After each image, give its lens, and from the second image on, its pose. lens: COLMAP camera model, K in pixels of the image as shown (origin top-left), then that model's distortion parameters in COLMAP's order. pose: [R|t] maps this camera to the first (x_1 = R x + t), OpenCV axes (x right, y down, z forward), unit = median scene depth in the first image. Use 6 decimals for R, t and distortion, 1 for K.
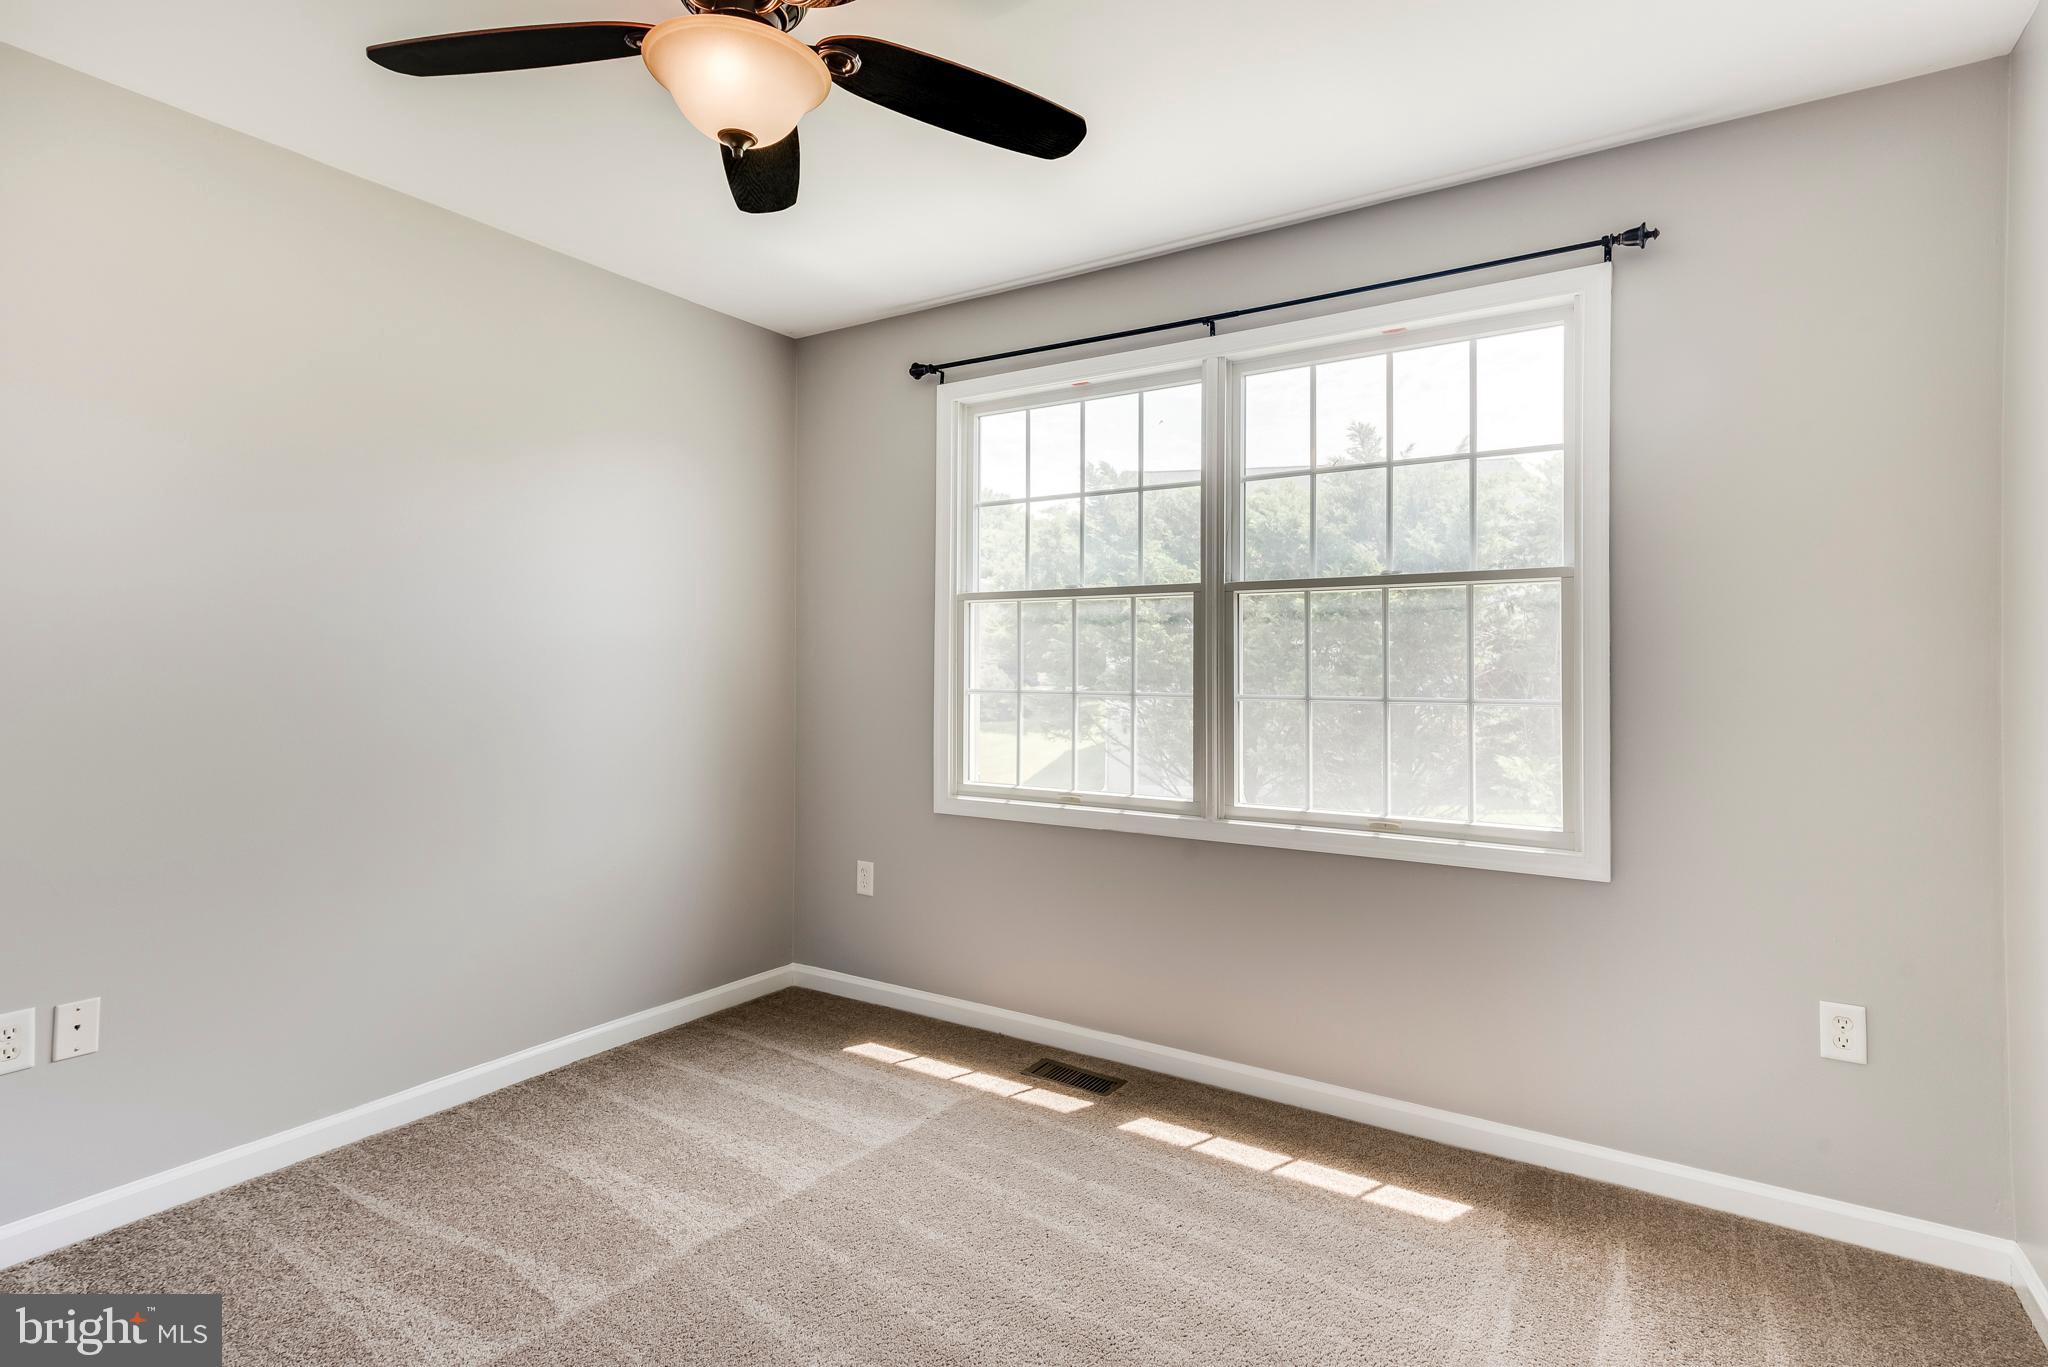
lens RADIAL K [[972.3, 0, 888.2], [0, 972.3, 656.7], [0, 0, 1]] dist [-0.002382, -0.000373]
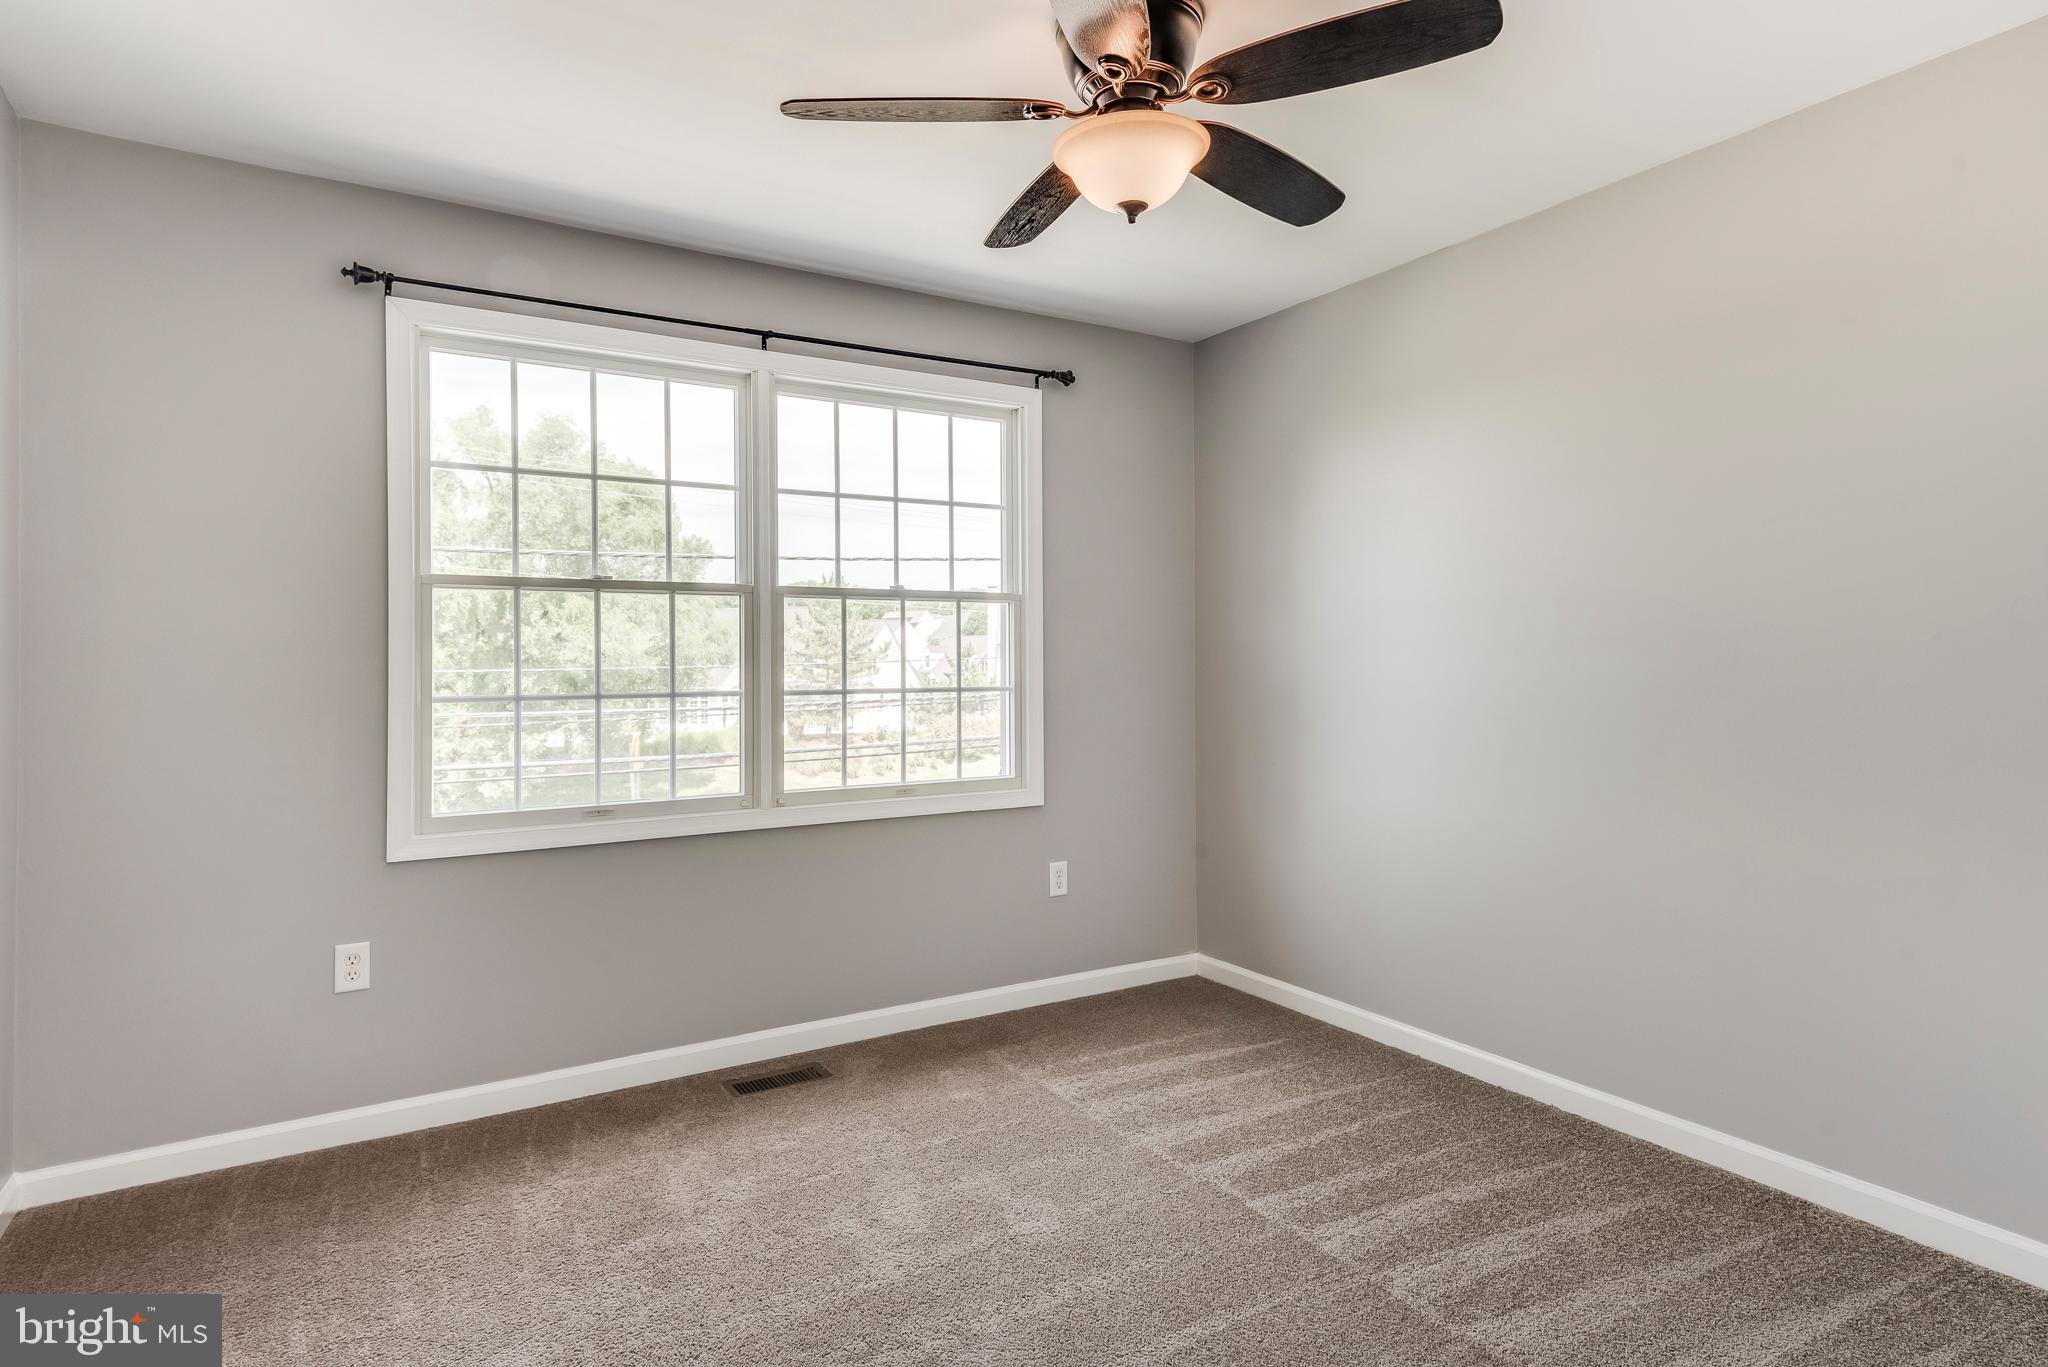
lens RADIAL K [[972.3, 0, 888.2], [0, 972.3, 656.7], [0, 0, 1]] dist [-0.002382, -0.000373]
pose [[0.503527, -0.003282, 0.863973, -0.520897], [-0.000114, 0.999993, 0.003865, -0.001039], [-0.863980, -0.002045, 0.503523, 0.354191]]
